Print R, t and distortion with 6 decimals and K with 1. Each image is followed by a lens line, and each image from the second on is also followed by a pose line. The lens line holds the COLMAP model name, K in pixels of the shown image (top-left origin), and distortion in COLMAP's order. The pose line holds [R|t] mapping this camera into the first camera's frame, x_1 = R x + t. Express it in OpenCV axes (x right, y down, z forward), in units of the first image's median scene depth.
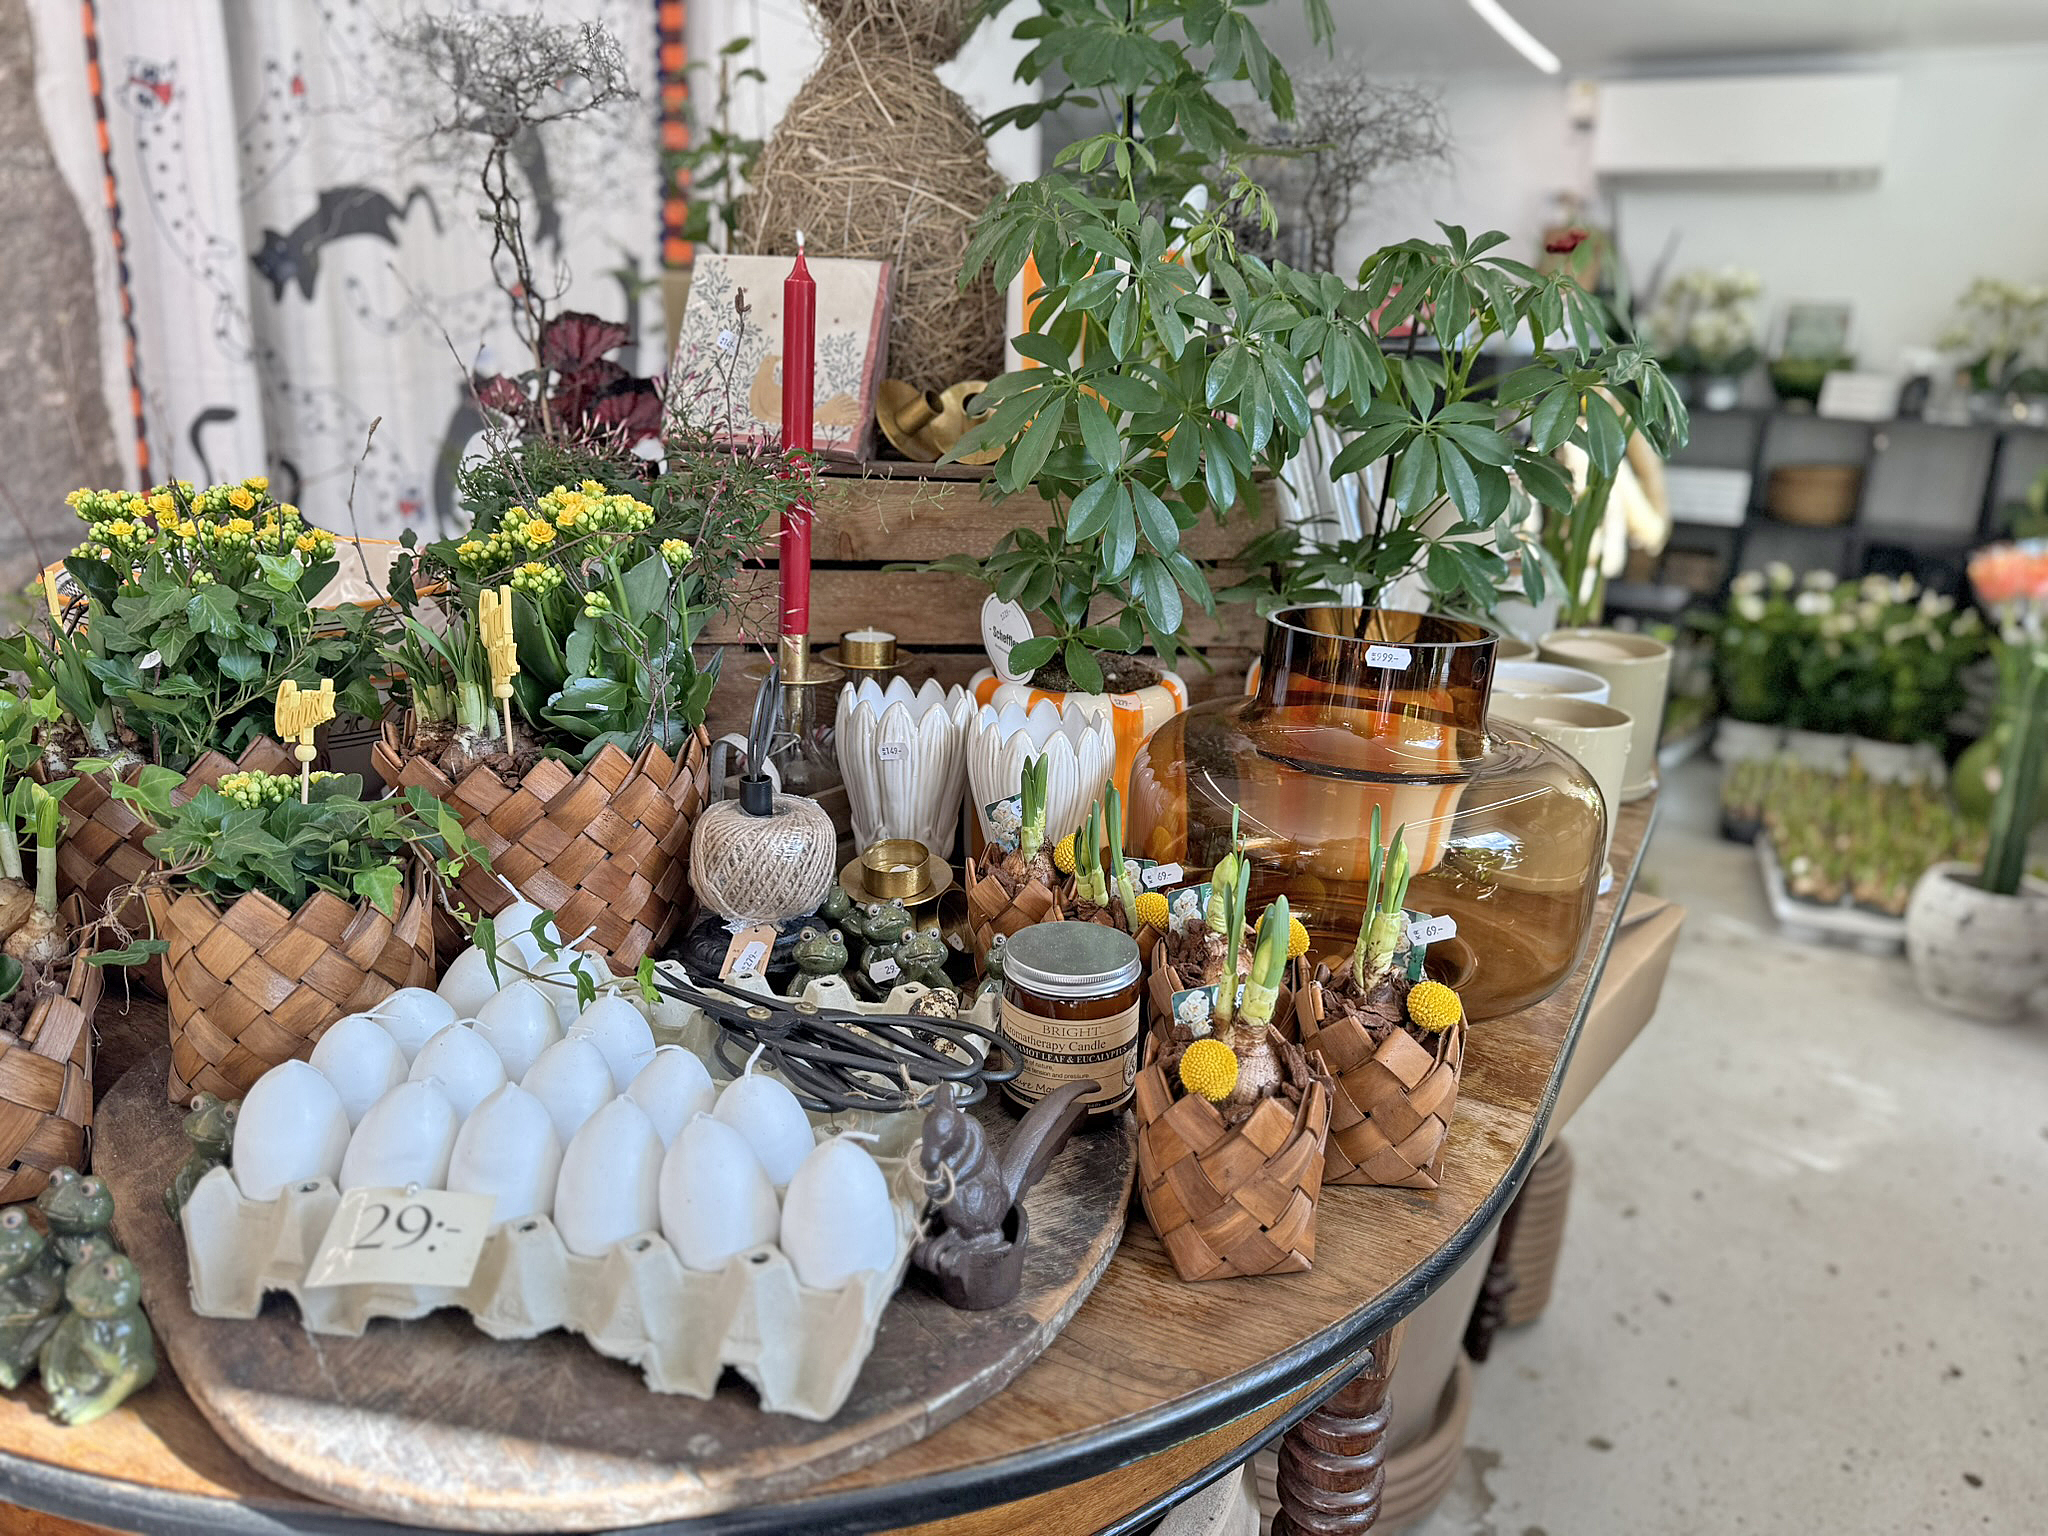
lens RADIAL K [[1472.3, 0, 1024.0], [0, 1472.3, 768.0], [0, 0, 1]] dist [0.055941, -0.075354]
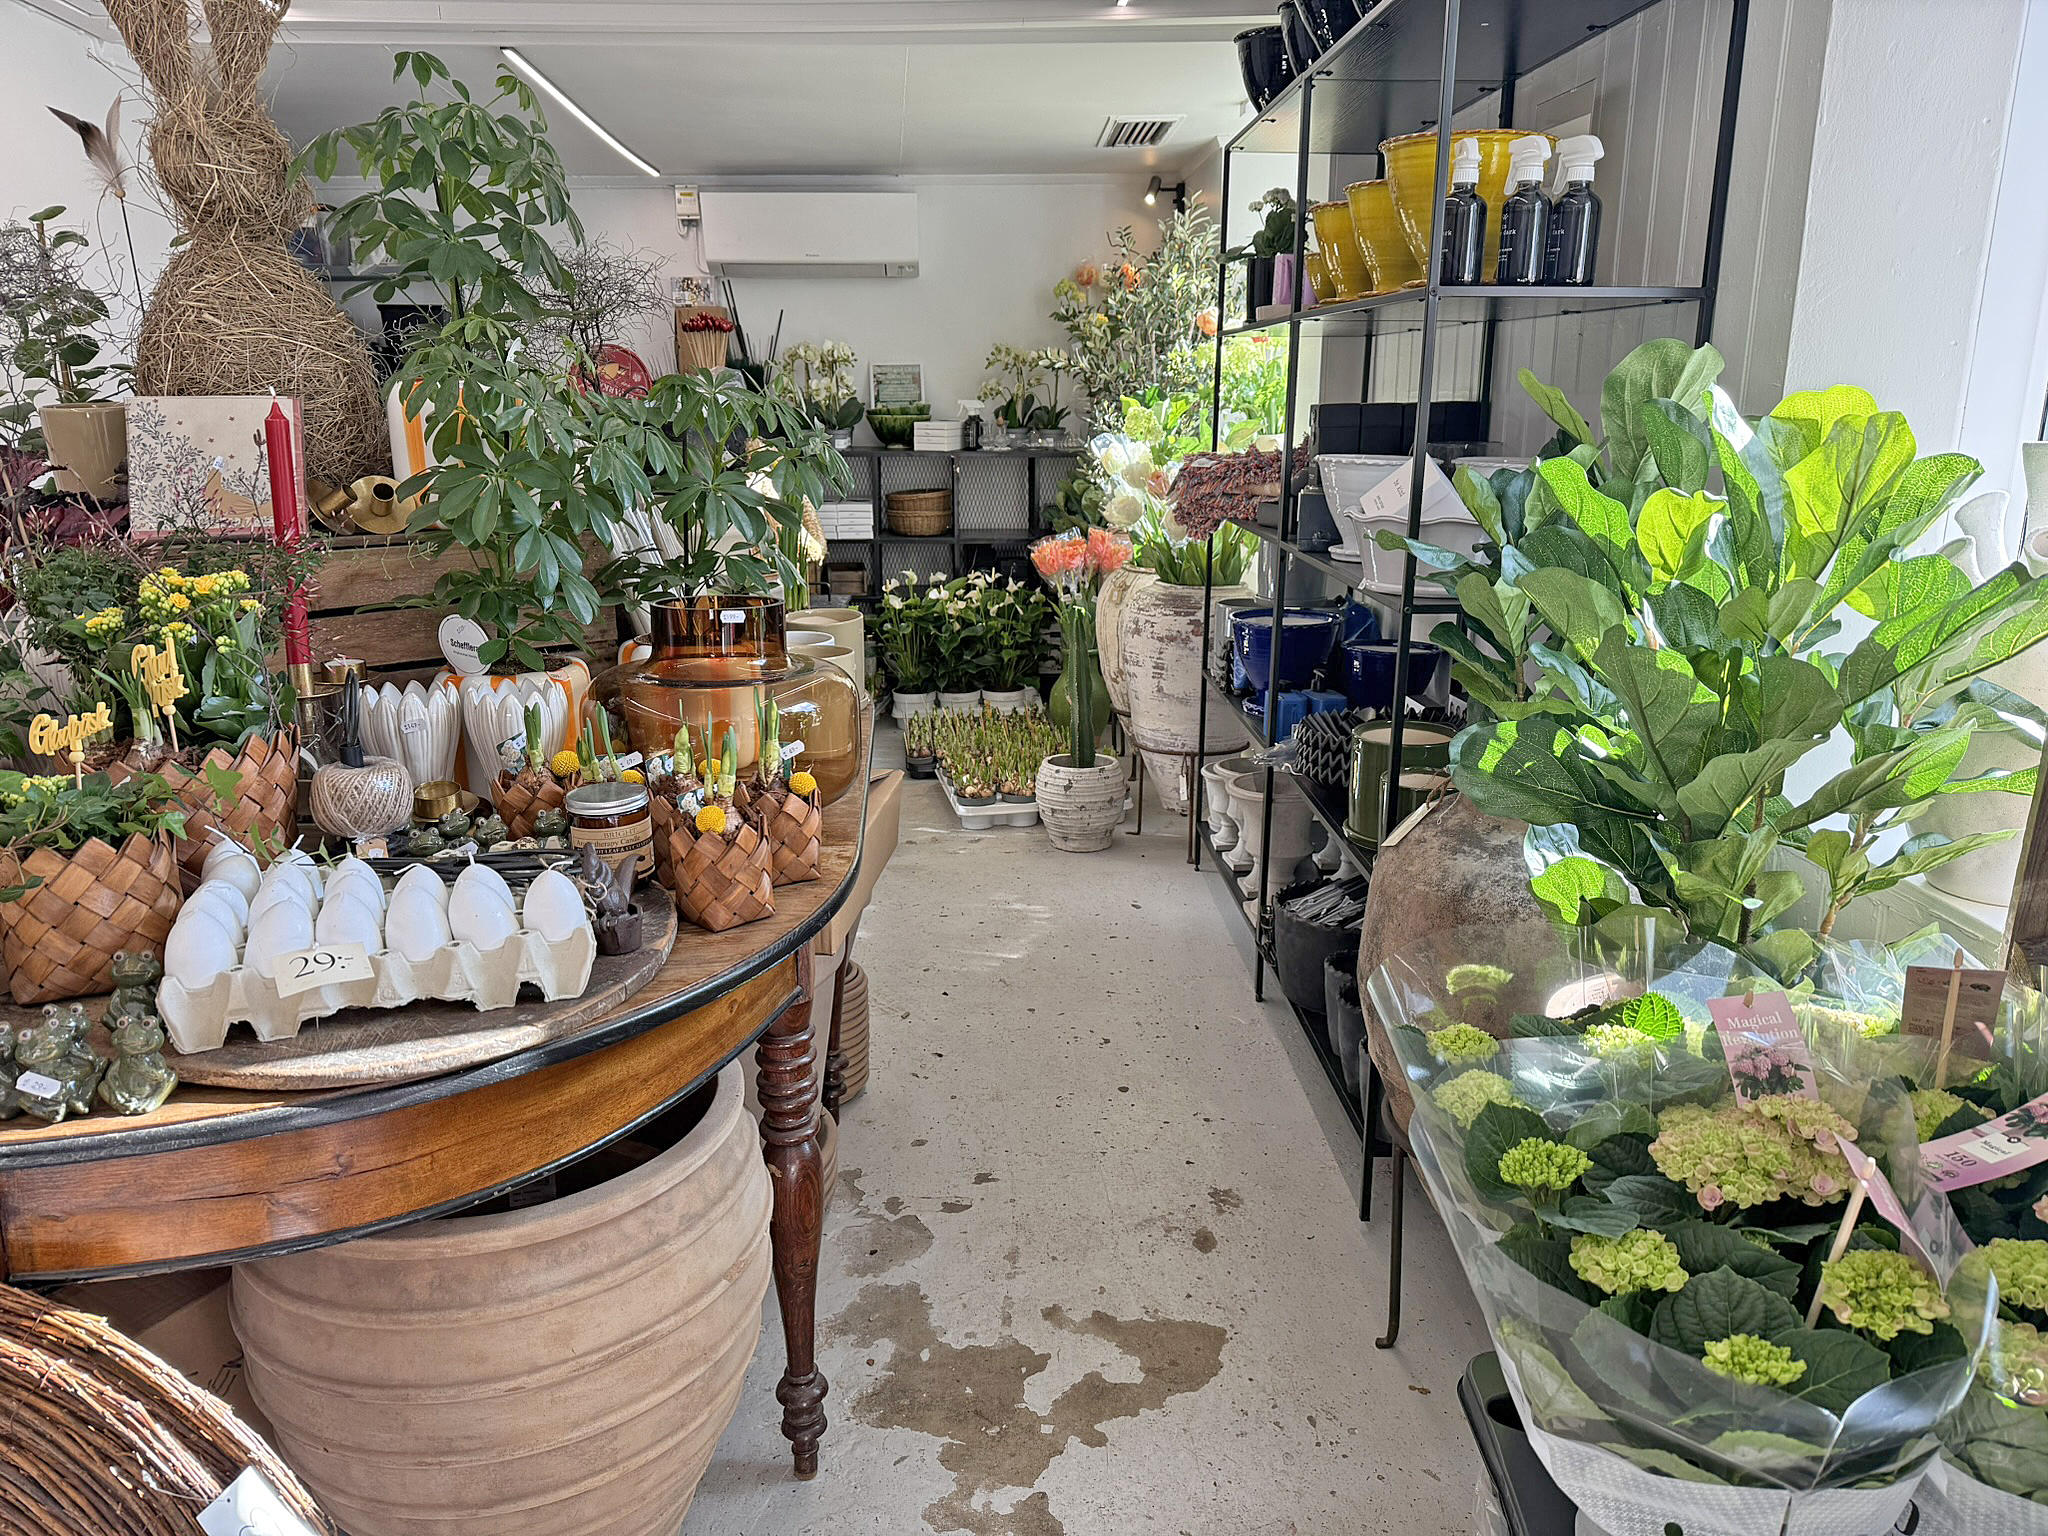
lens RADIAL K [[1446.3, 0, 1024.0], [0, 1446.3, 768.0], [0, 0, 1]] dist [0.112811, -0.177805]
pose [[0.847389, -0.176495, 0.500781, -0.181139], [0.191326, 0.981278, 0.022092, 0.065904], [-0.495305, 0.077091, 0.865292, -0.336374]]
